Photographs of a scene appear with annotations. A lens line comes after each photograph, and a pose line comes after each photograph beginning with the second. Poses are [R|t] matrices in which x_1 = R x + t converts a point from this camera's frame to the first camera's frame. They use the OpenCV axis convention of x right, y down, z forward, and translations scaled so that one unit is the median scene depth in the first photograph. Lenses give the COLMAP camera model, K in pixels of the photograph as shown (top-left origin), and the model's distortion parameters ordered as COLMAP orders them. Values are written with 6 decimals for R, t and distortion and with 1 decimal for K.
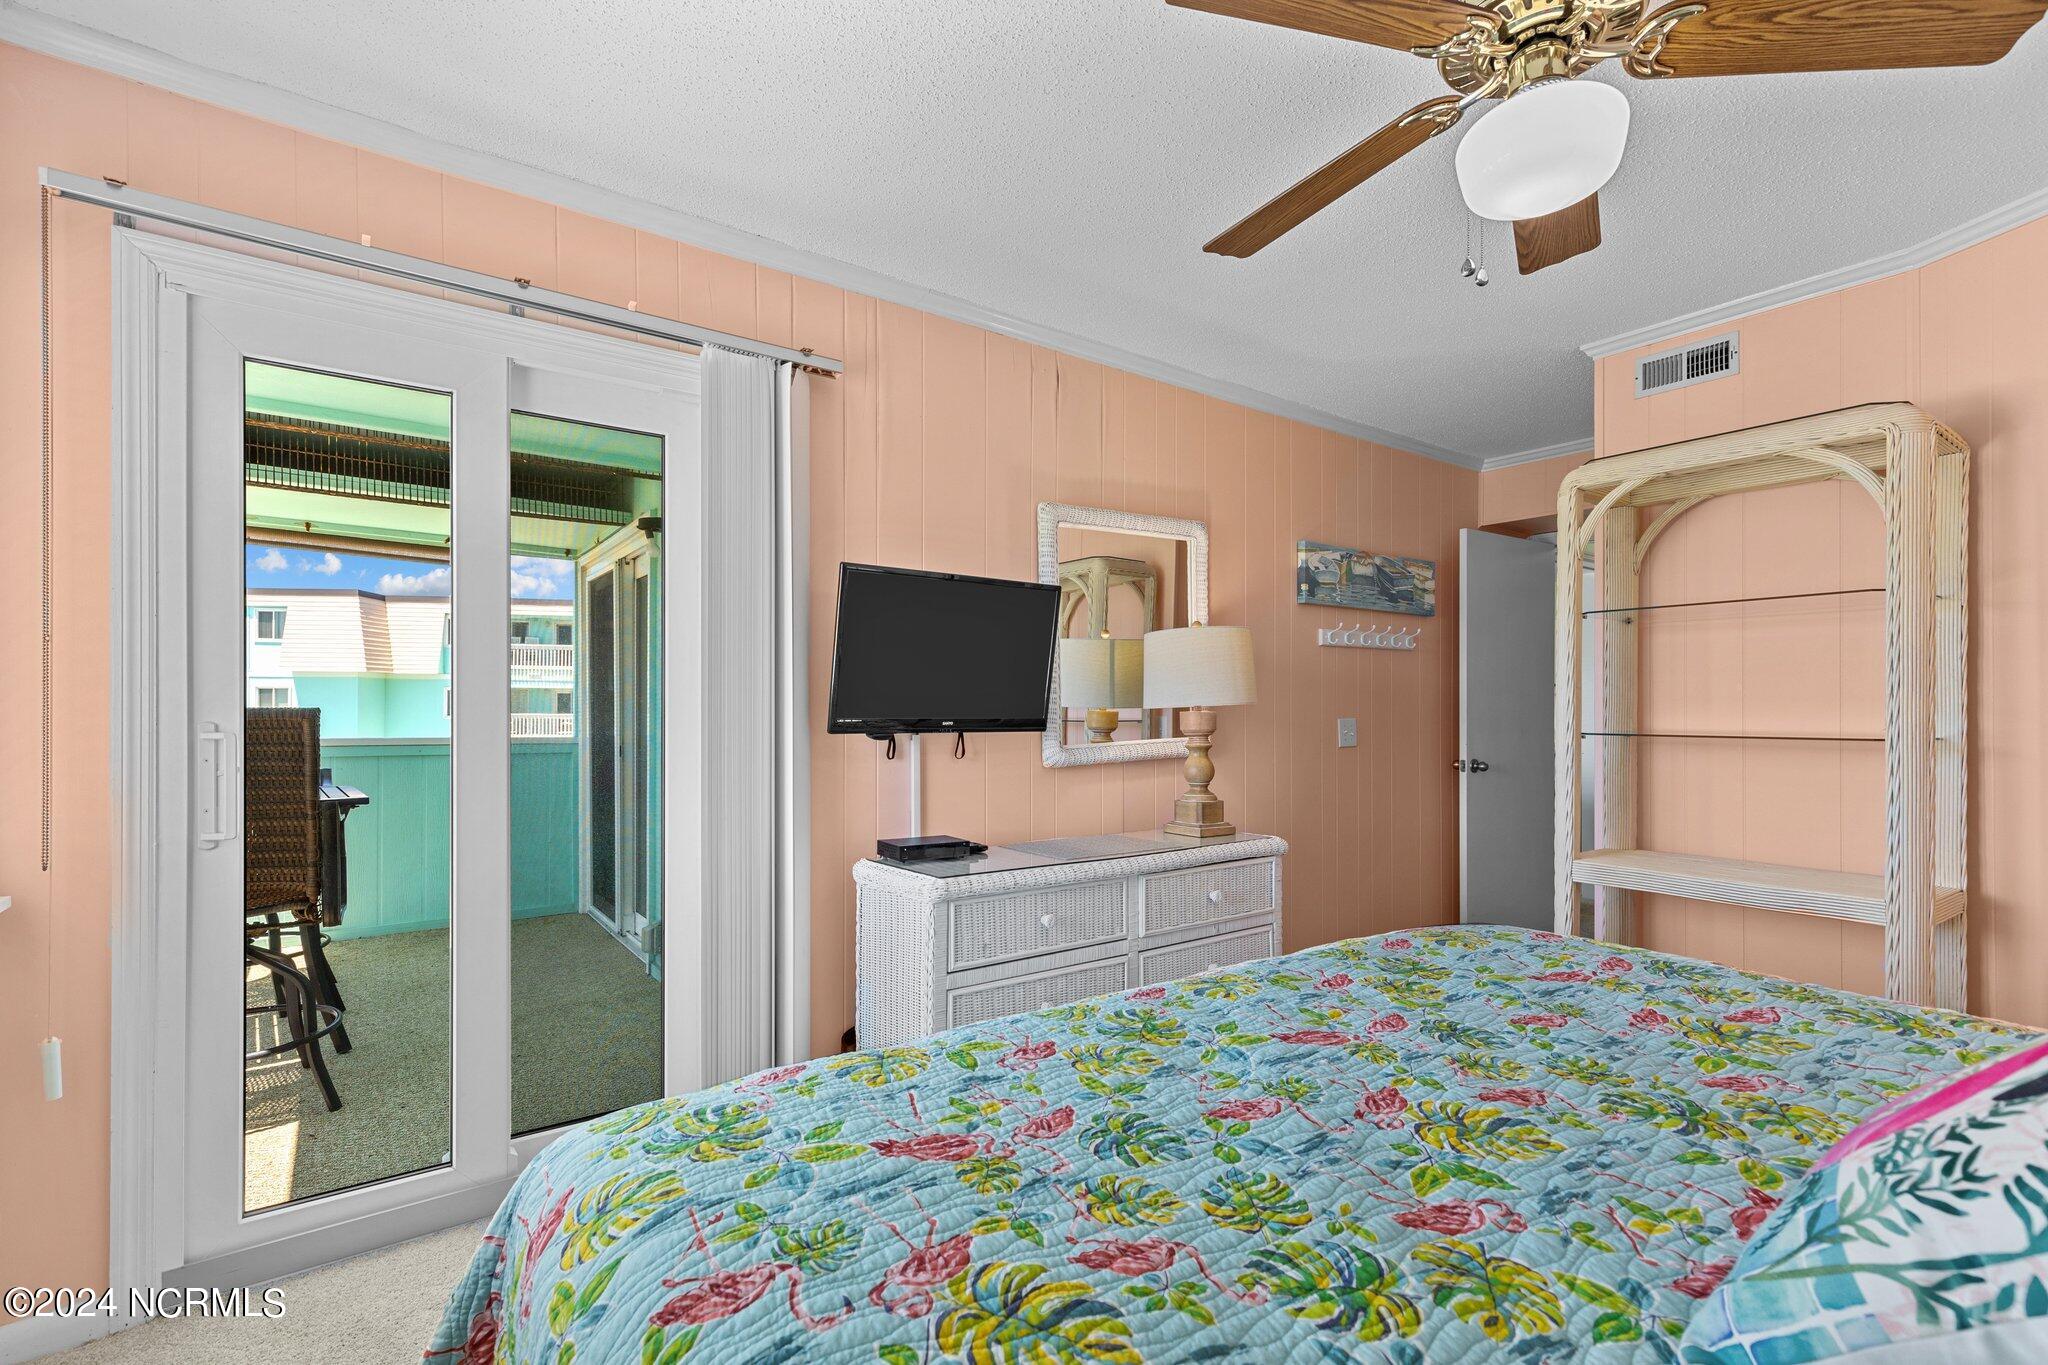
lens RADIAL K [[926.5, 0, 1041.7], [0, 926.5, 710.6], [0, 0, 1]] dist [0.005477, -0.001014]
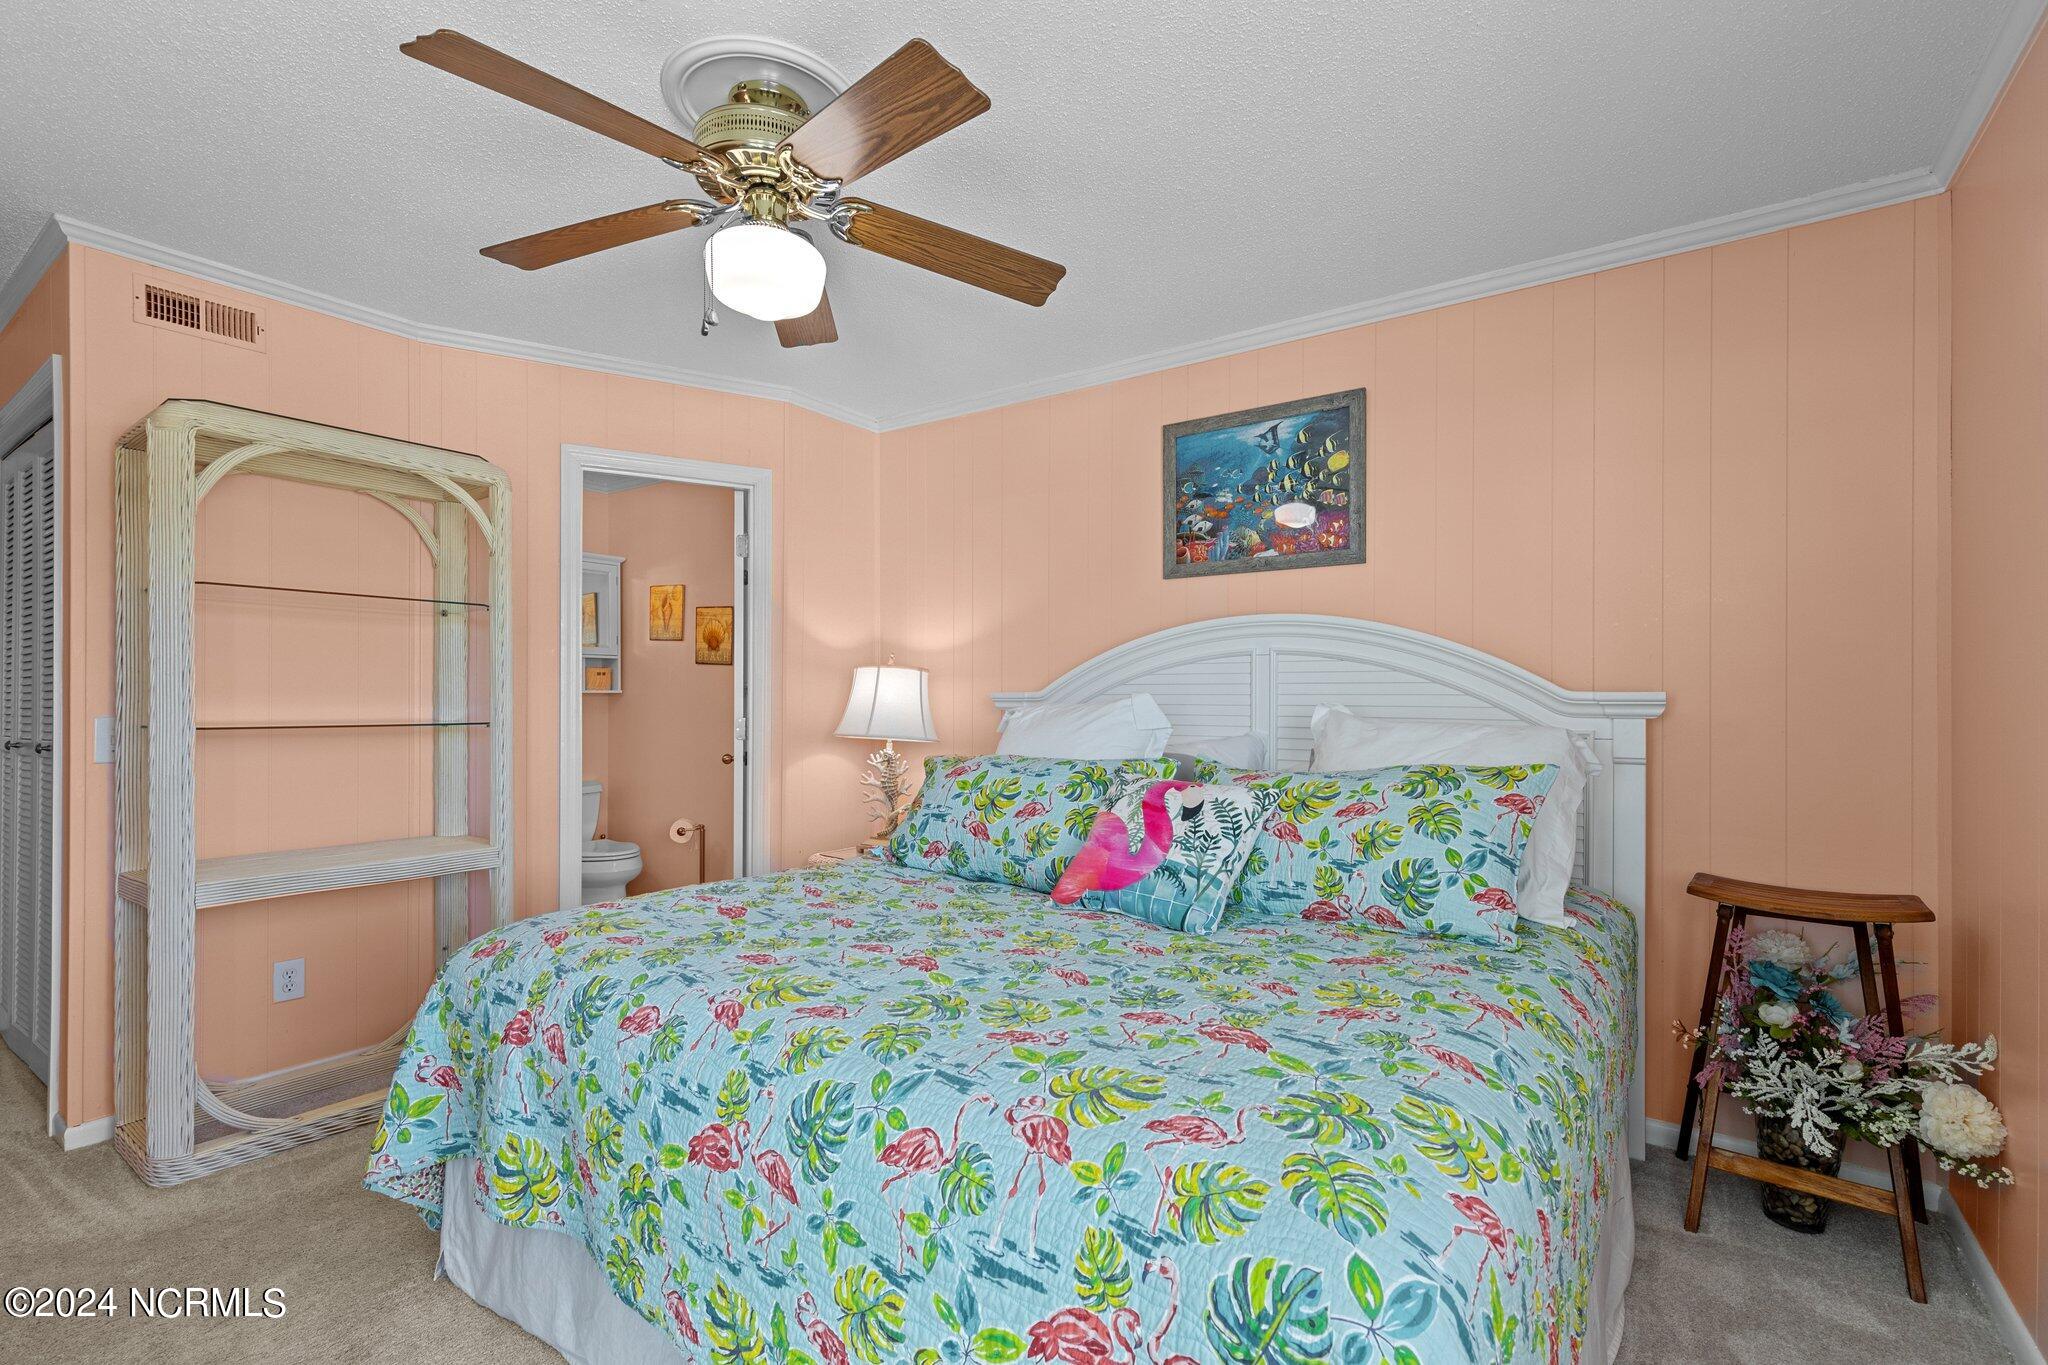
lens RADIAL K [[926.5, 0, 1025.4], [0, 926.5, 690.9], [0, 0, 1]] dist [0.005477, -0.001014]
pose [[-0.303821, 0.003942, 0.952721, -1.095269], [0.004555, 0.999986, -0.002685, -0.012764], [-0.952718, 0.003524, -0.303835, 1.445954]]
